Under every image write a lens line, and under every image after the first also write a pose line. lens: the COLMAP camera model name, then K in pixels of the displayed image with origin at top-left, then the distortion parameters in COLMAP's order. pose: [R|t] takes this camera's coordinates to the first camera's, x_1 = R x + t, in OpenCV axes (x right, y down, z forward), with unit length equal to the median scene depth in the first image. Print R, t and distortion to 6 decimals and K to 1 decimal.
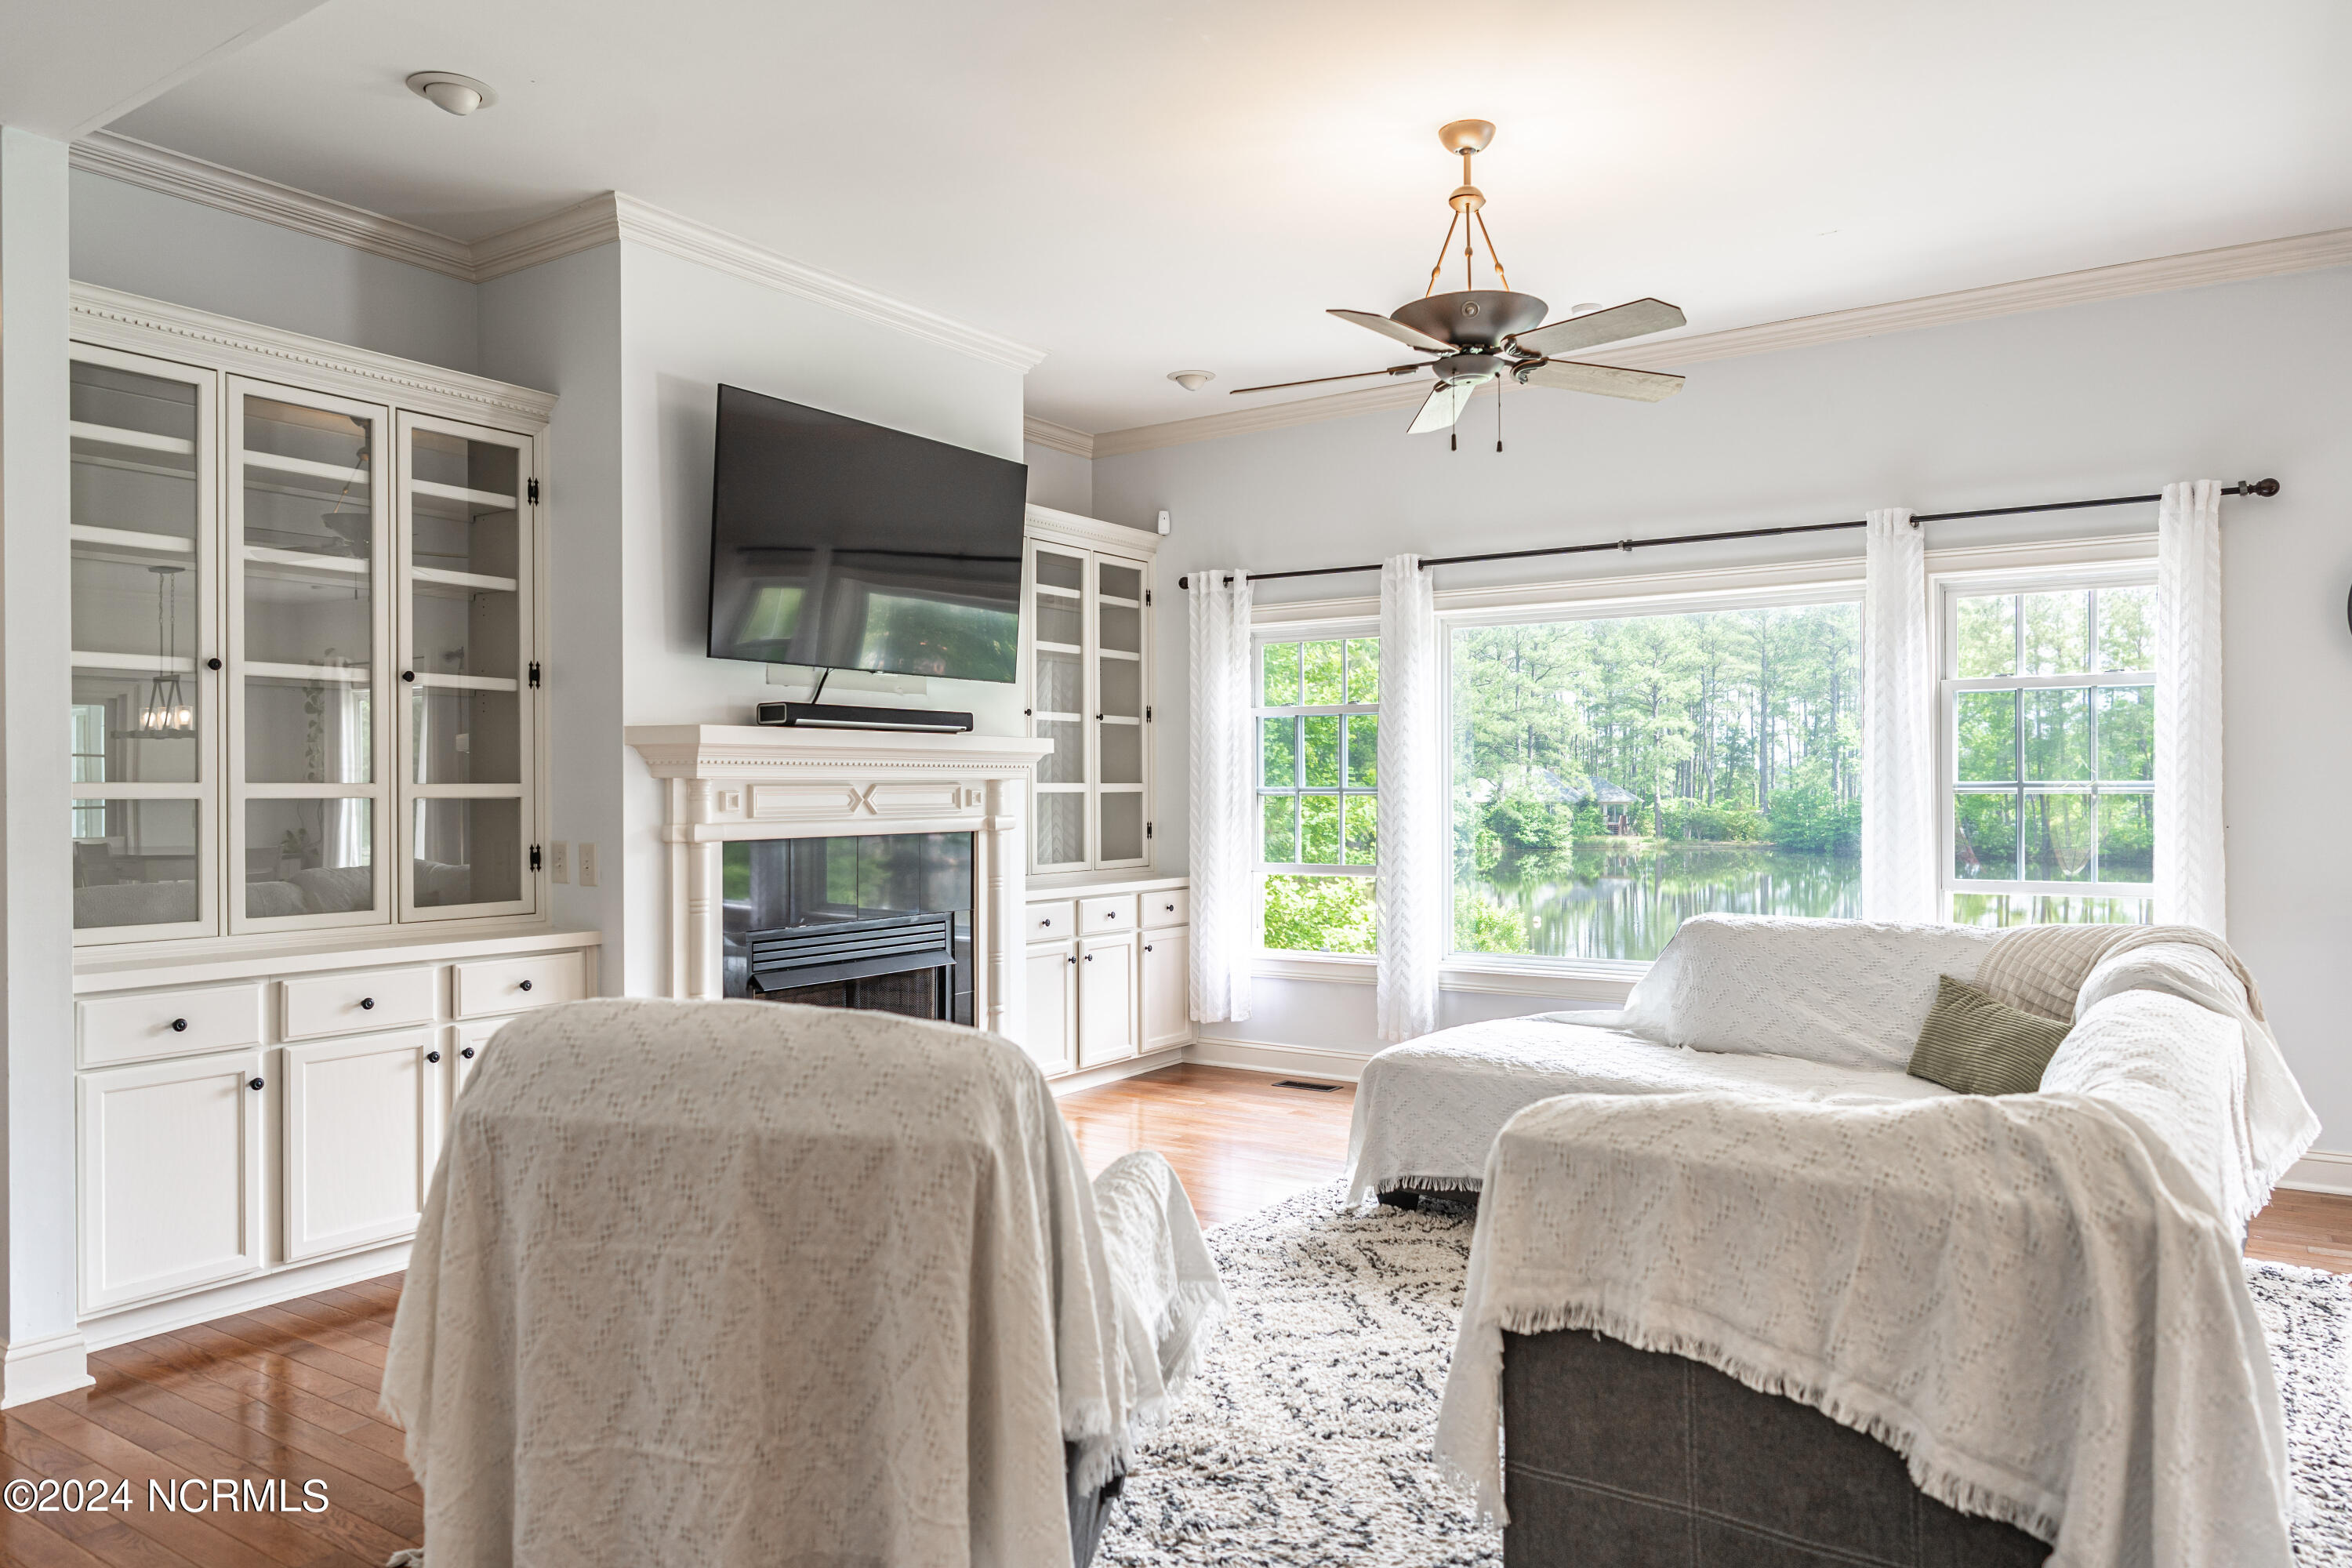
lens RADIAL K [[1578.7, 0, 1164.0], [0, 1578.7, 800.3], [0, 0, 1]] dist [-0.000439, 0.007652]
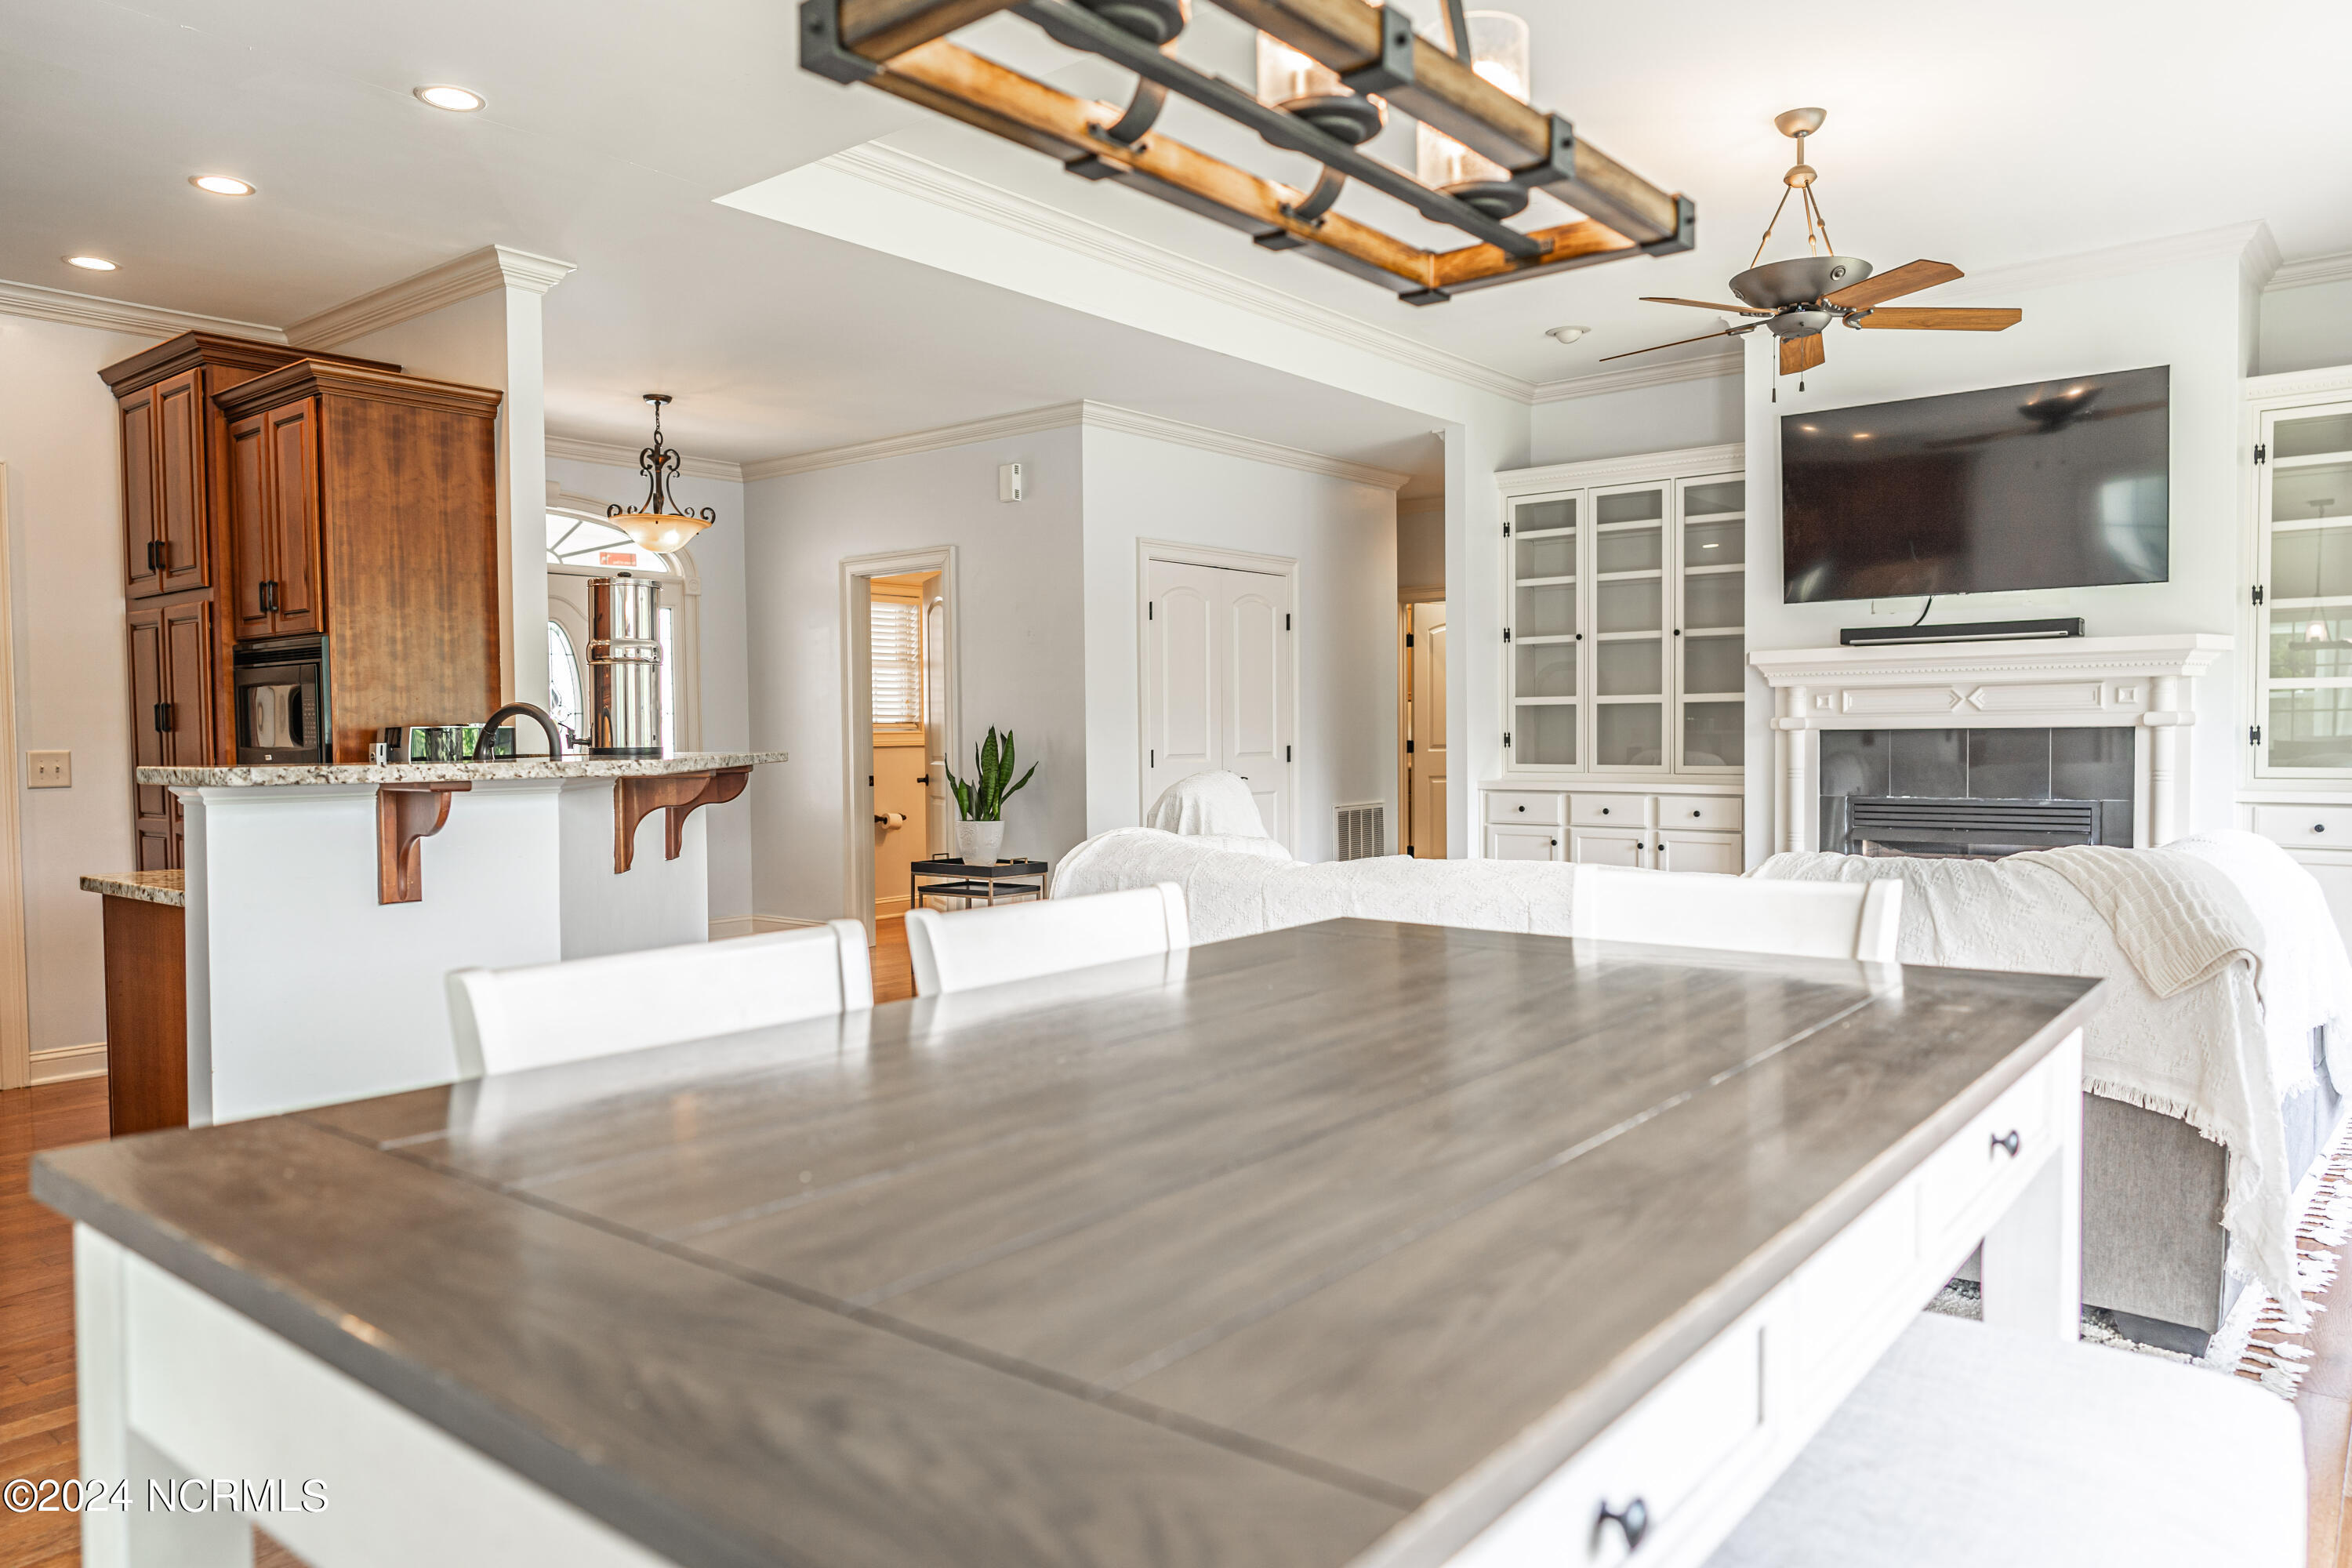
lens RADIAL K [[1578.7, 0, 1154.9], [0, 1578.7, 786.3], [0, 0, 1]] dist [-0.000439, 0.007652]
pose [[-0.090750, 0.042706, -0.994958, 1.230088], [0.005030, 0.999087, 0.042424, 0.013642], [0.995861, -0.001154, -0.090881, 0.544445]]
